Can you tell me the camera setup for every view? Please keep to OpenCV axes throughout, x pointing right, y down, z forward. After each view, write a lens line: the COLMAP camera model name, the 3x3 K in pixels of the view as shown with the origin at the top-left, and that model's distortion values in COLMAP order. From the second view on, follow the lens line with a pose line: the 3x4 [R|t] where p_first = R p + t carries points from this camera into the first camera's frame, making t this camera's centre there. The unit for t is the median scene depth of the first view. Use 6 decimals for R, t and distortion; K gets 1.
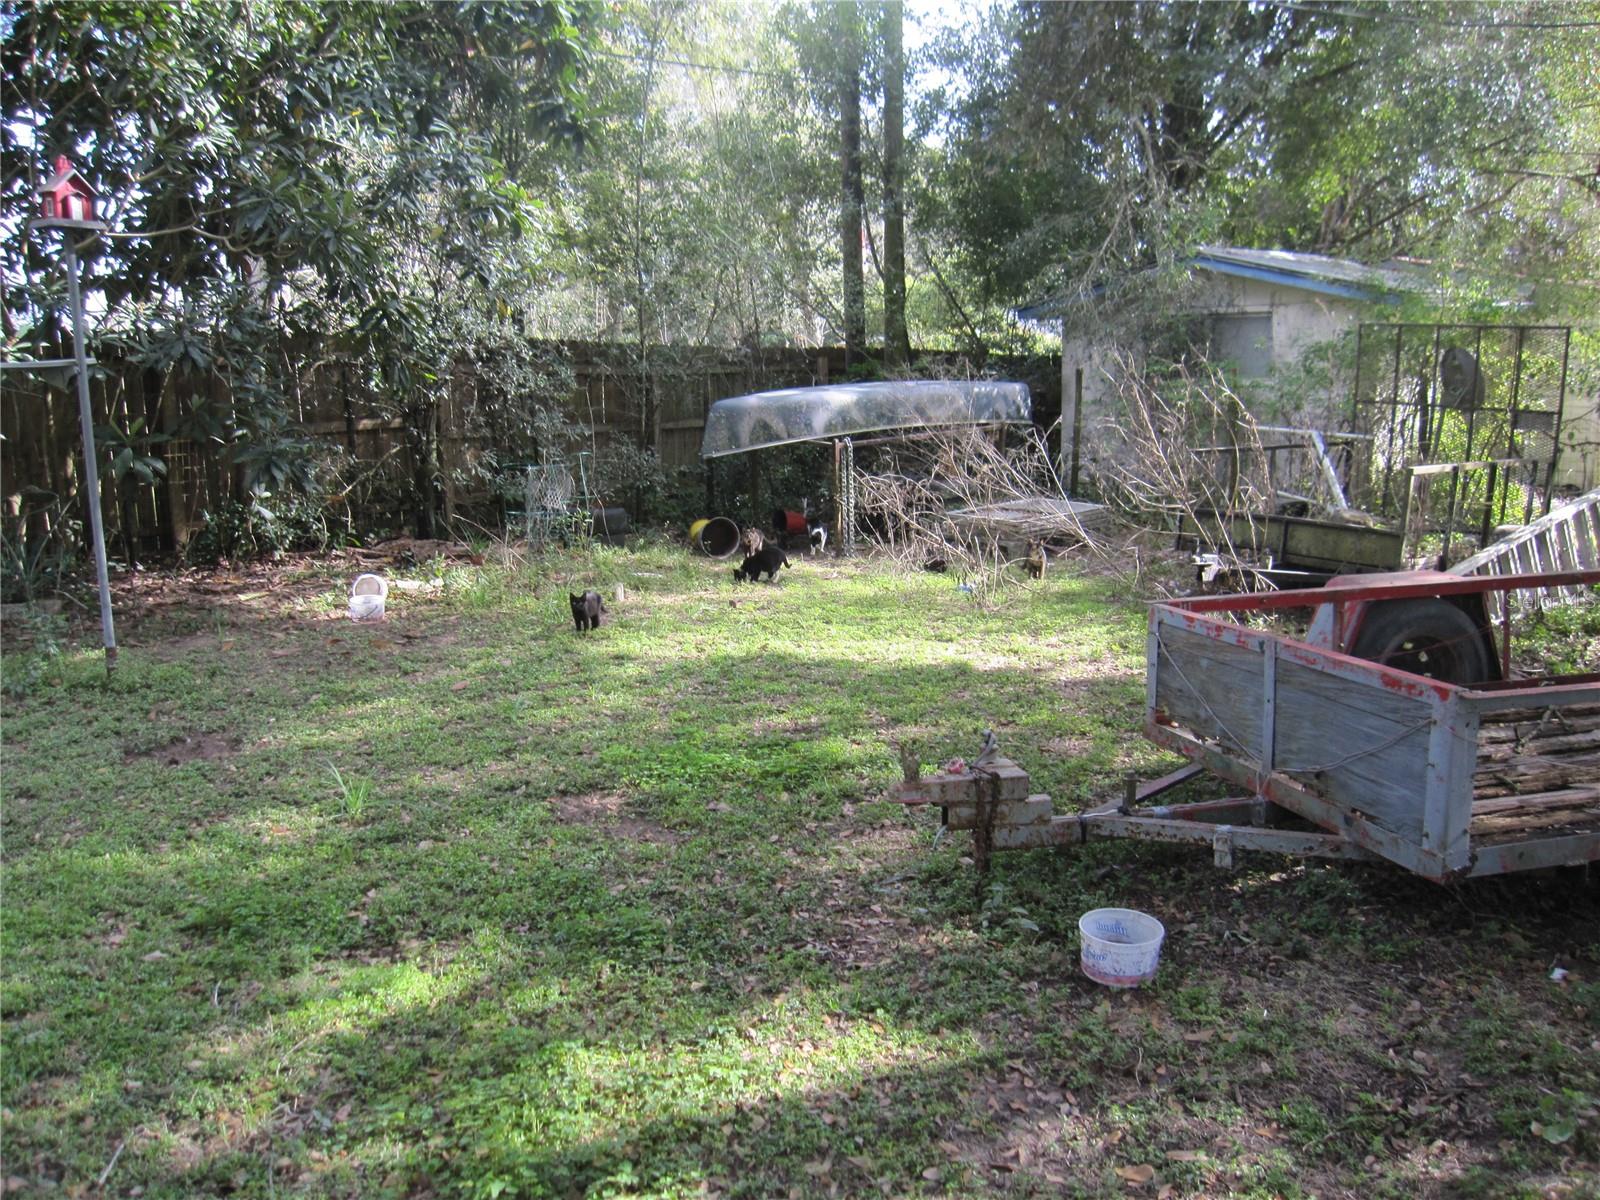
lens RADIAL K [[1334.6, 0, 800.0], [0, 1334.6, 600.0], [0, 0, 1]] dist [-0.064512, 0.003404]
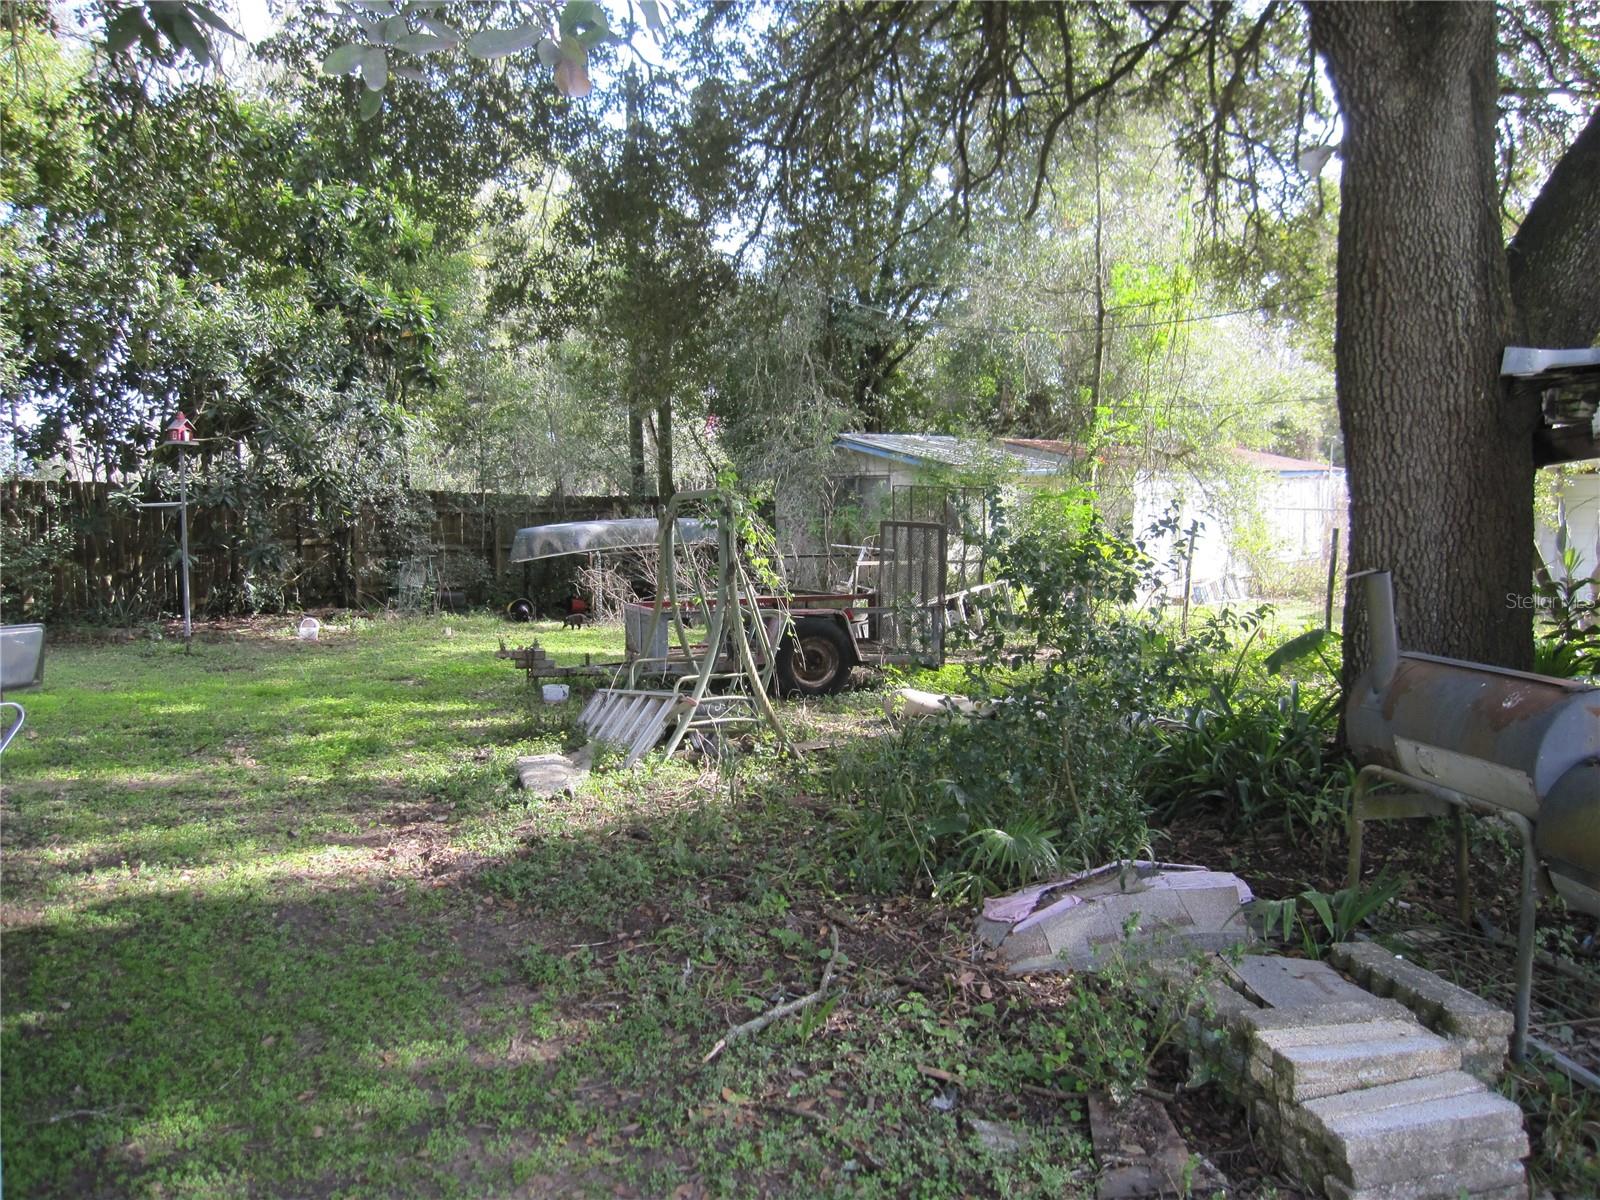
lens RADIAL K [[1334.6, 0, 800.0], [0, 1334.6, 600.0], [0, 0, 1]] dist [-0.064512, 0.003404]
pose [[0.998508, 0.007028, 0.054160, 0.217539], [-0.001430, 0.994710, -0.102717, 0.121265], [-0.054595, 0.102486, 0.993235, -0.736573]]
